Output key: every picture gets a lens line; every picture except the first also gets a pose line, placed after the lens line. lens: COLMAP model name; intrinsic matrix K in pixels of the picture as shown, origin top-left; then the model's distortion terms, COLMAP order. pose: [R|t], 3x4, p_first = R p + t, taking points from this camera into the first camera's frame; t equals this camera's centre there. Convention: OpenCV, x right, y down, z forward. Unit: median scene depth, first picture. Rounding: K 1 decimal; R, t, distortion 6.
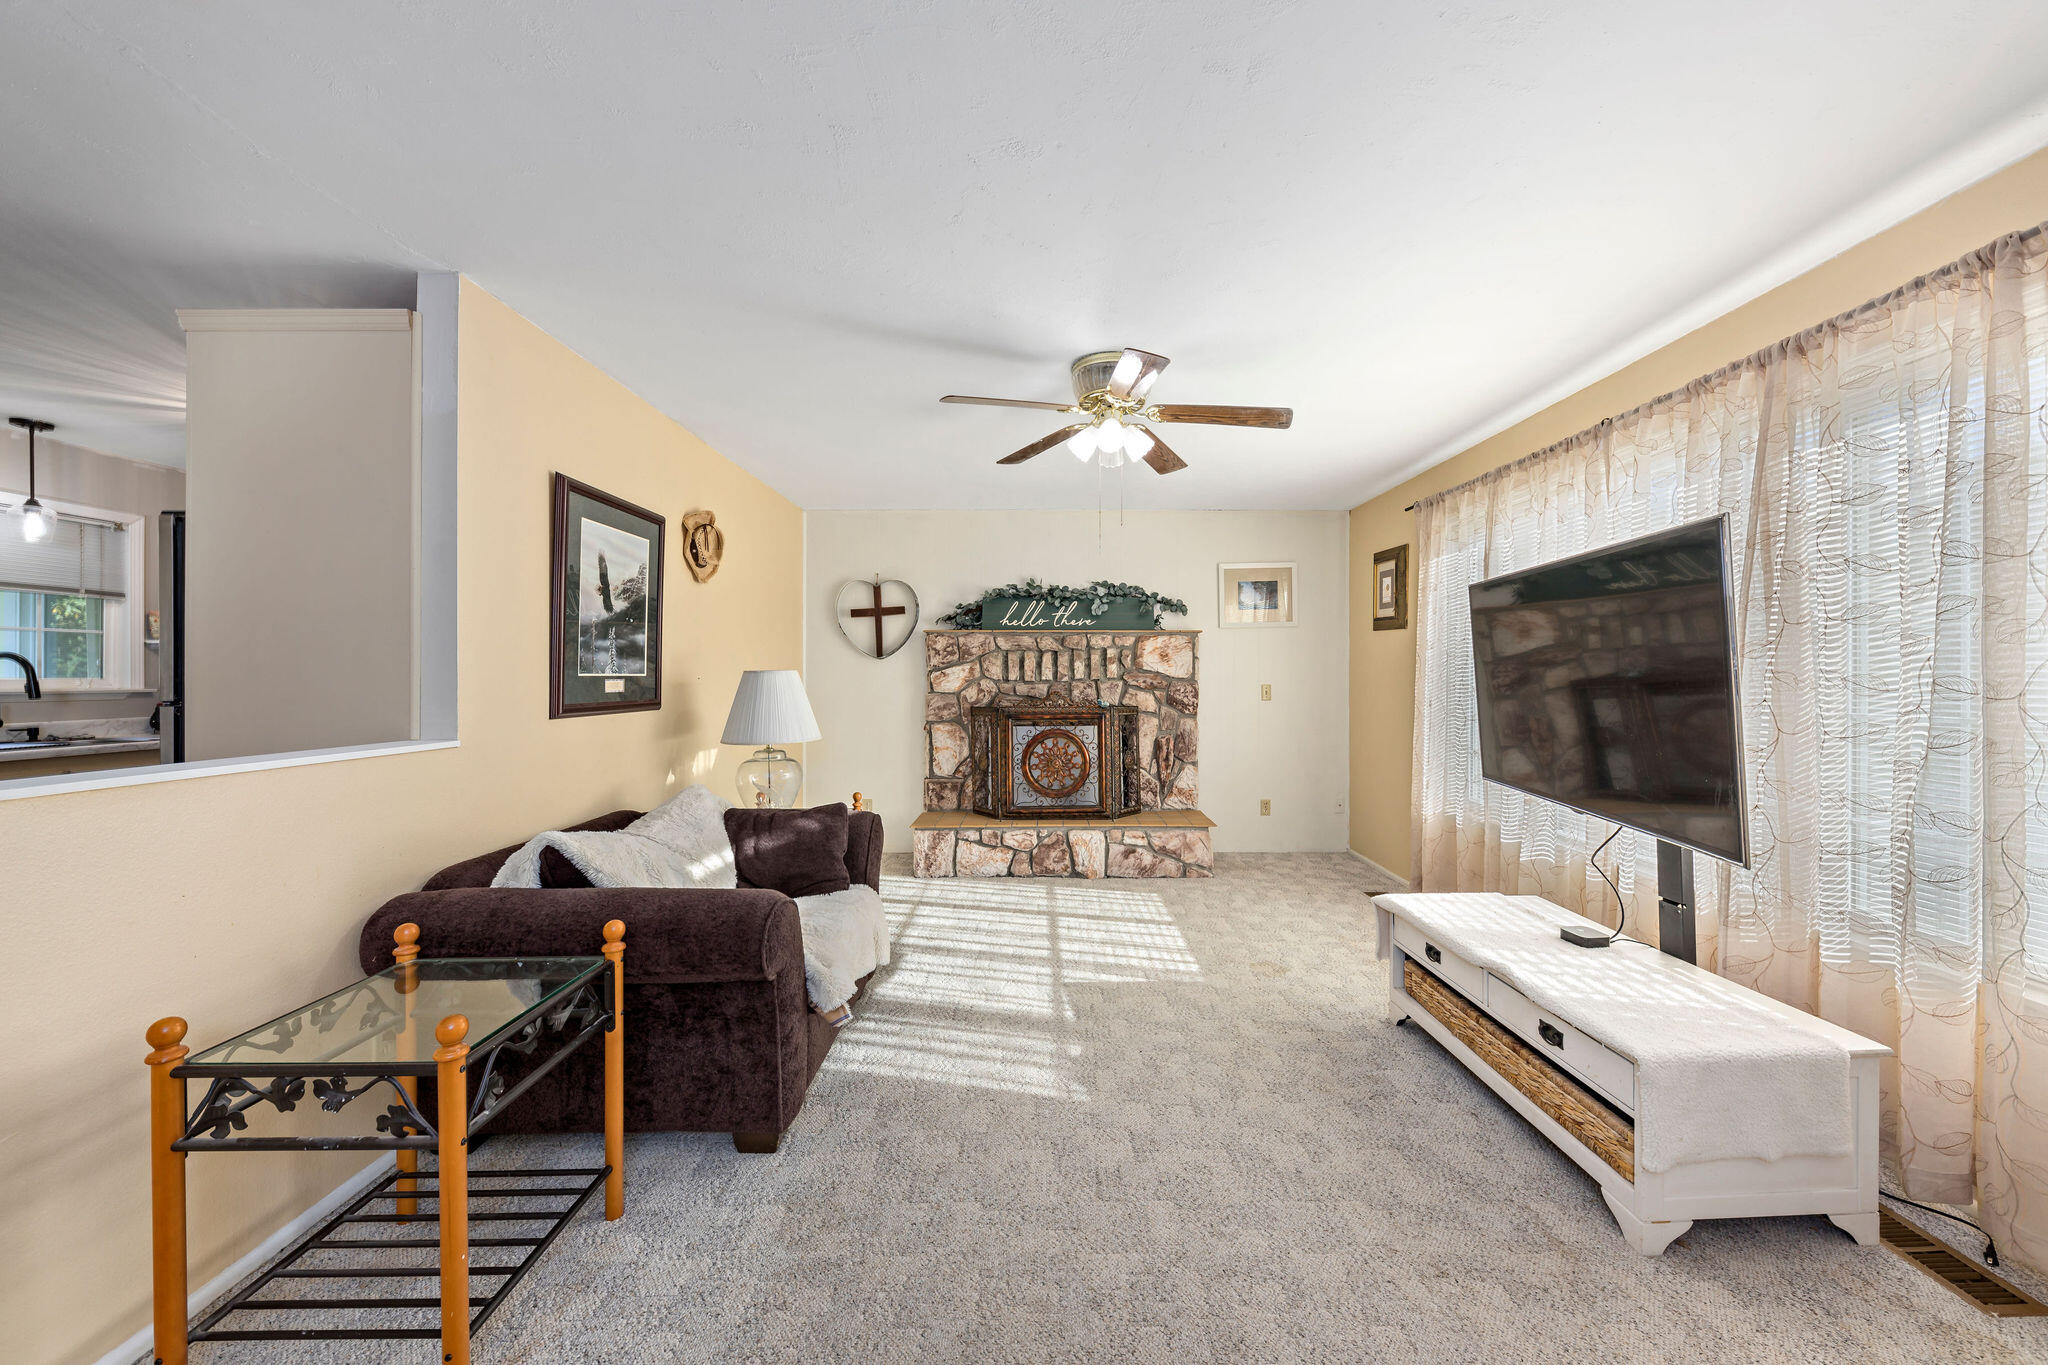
lens RADIAL K [[743.4, 0, 1024.0], [0, 743.4, 682.5], [0, 0, 1]] dist [-0.000339, -0.000041]
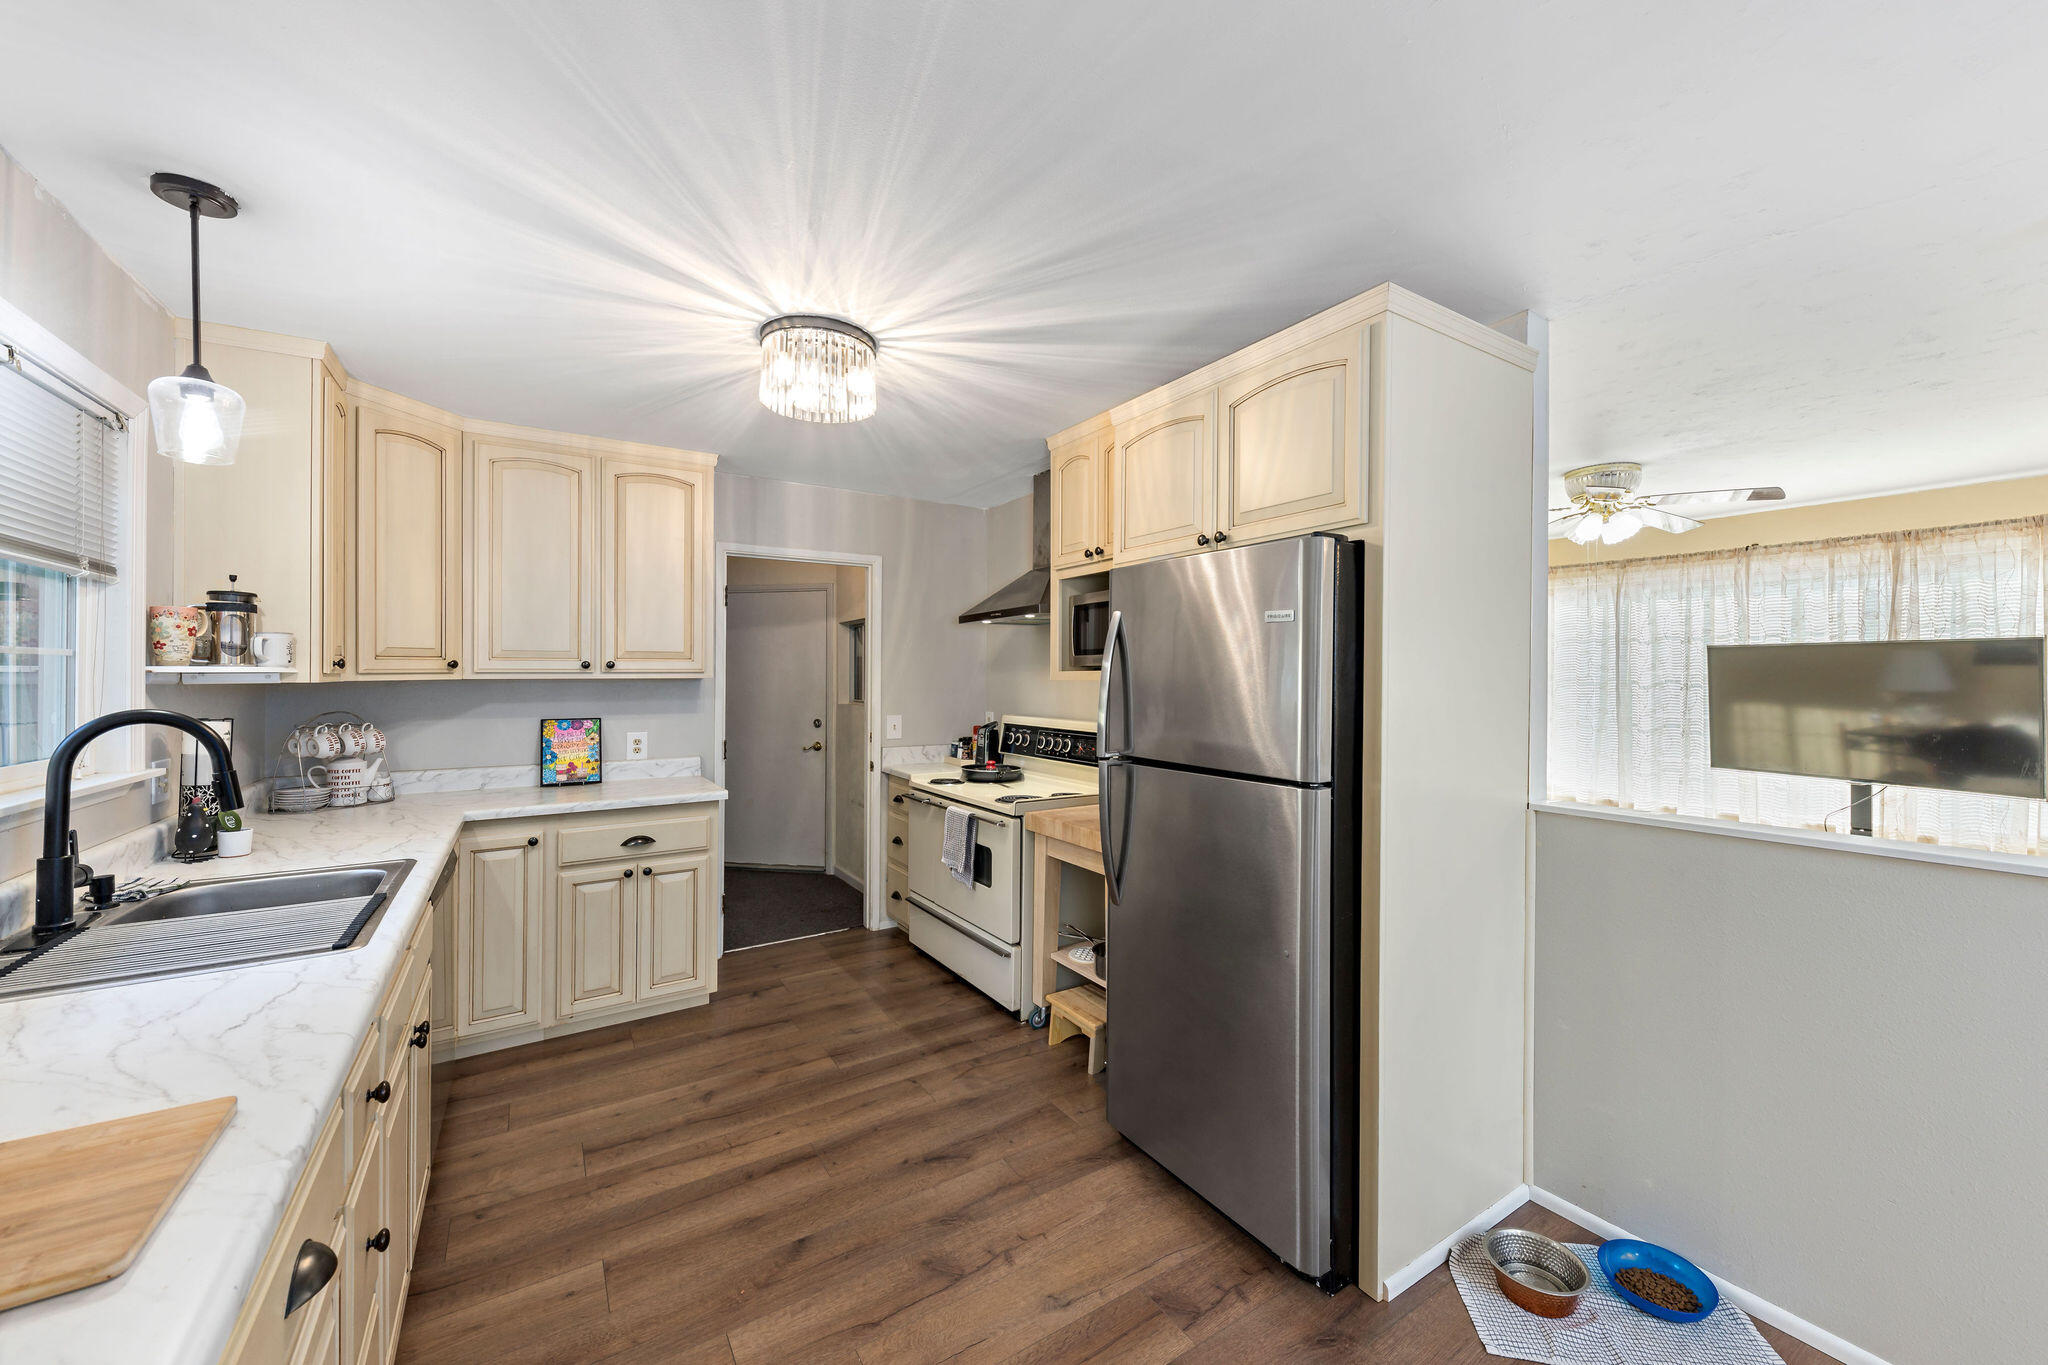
lens RADIAL K [[777.4, 0, 1024.0], [0, 777.4, 682.5], [0, 0, 1]] dist [0.015038, -0.008841]
pose [[0.837439, -0.007015, 0.546485, -0.882723], [0.006821, 0.999974, 0.002385, -0.038456], [-0.546488, 0.001730, 0.837465, 0.245241]]
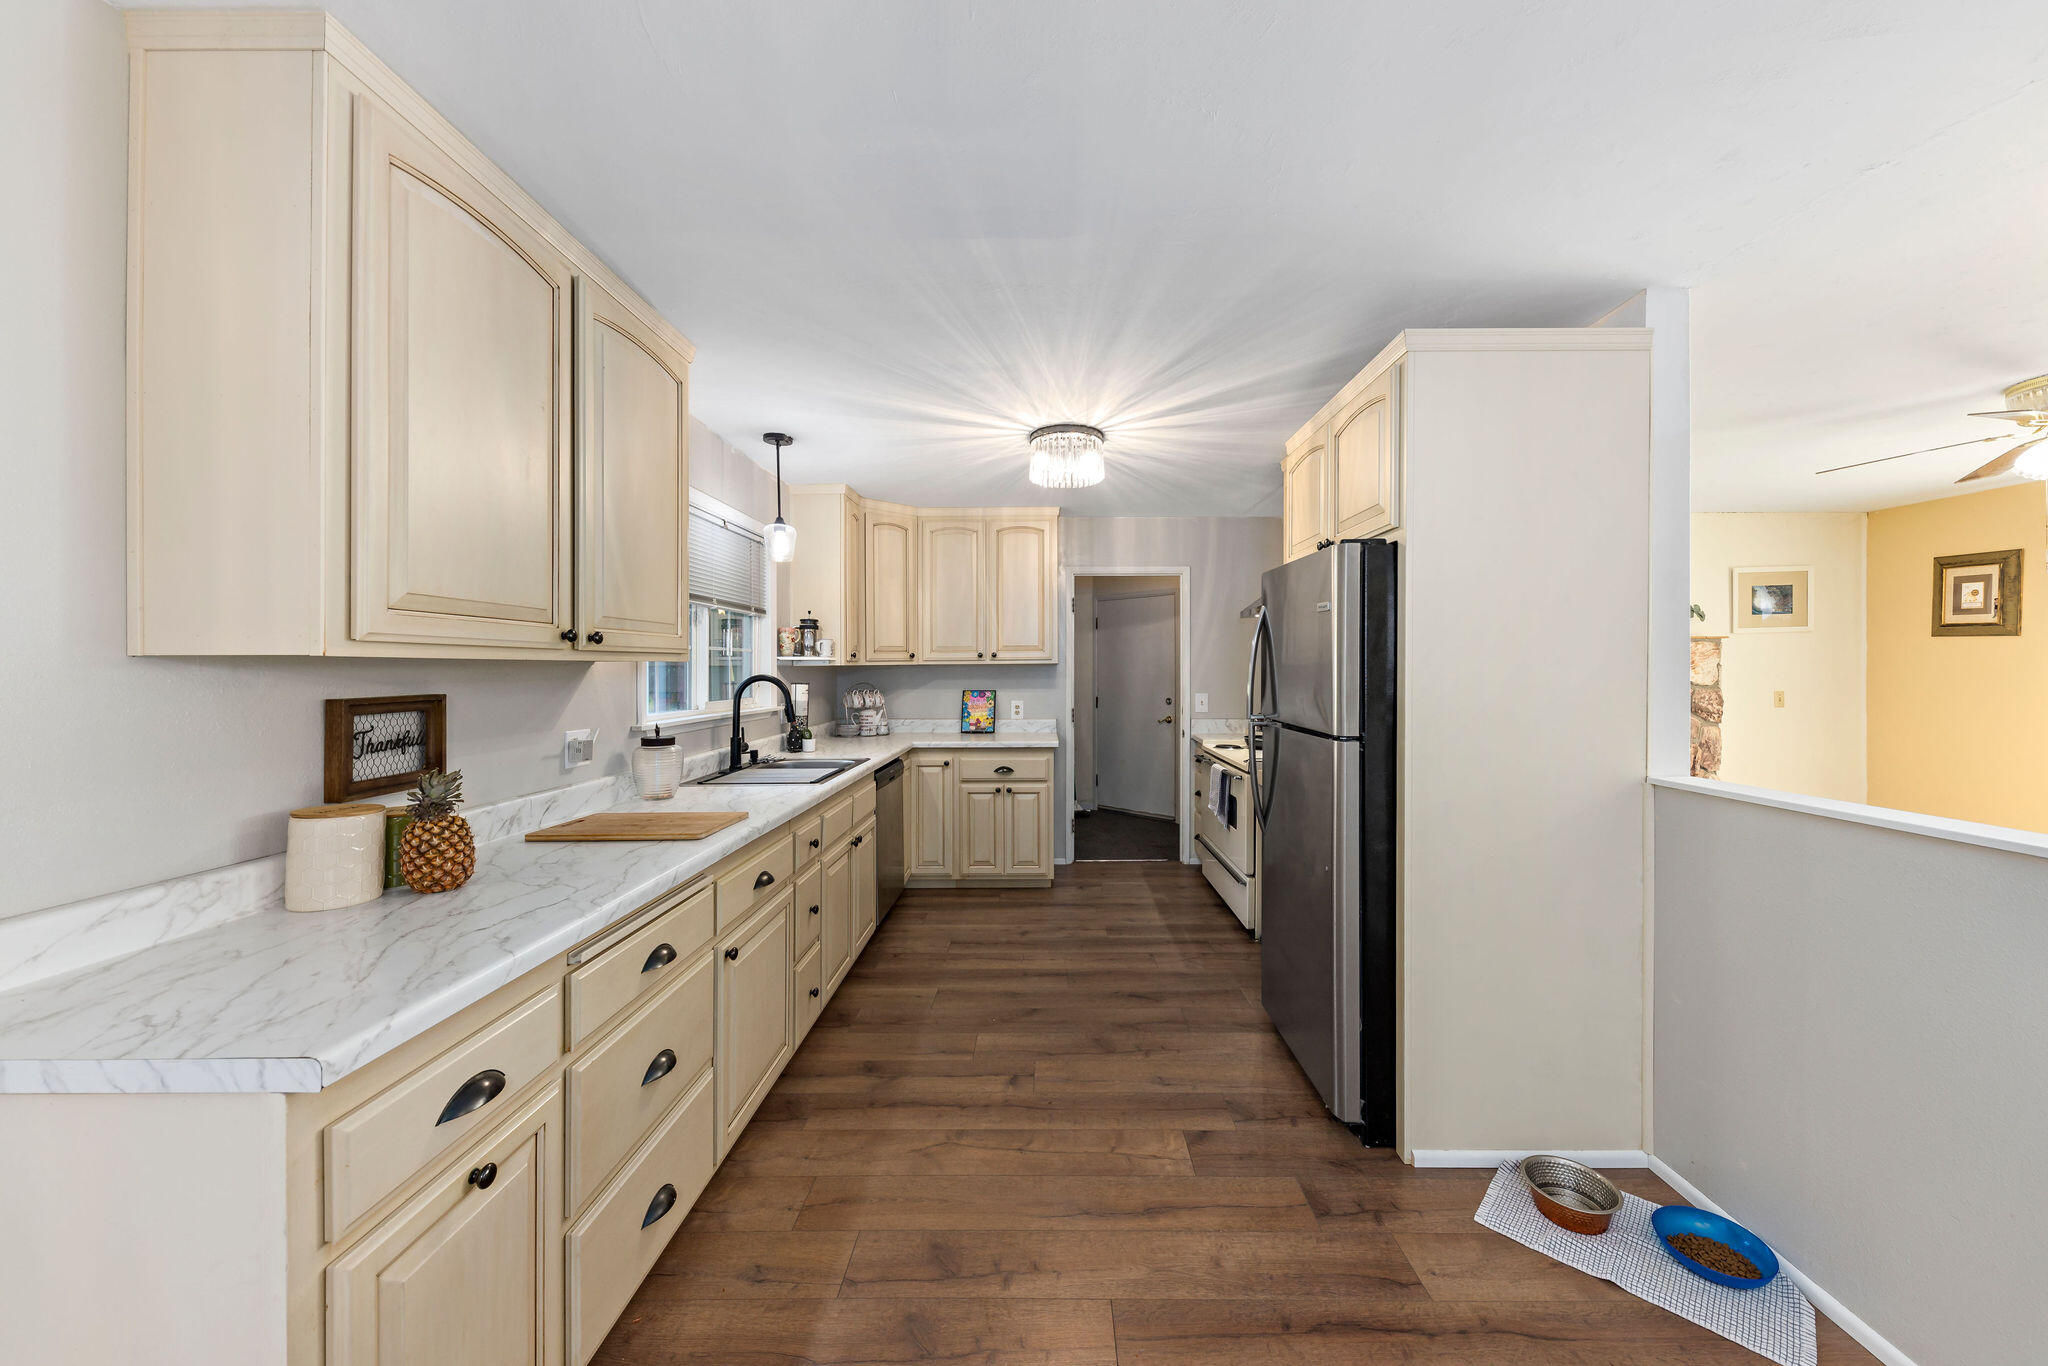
lens RADIAL K [[718.8, 0, 1024.0], [0, 718.8, 683.0], [0, 0, 1]] dist [0.000389, 0.000131]
pose [[0.999829, -0.005128, -0.017762, -0.748483], [0.005327, 0.999923, 0.011195, -0.027078], [0.017703, -0.011288, 0.999780, 0.038911]]
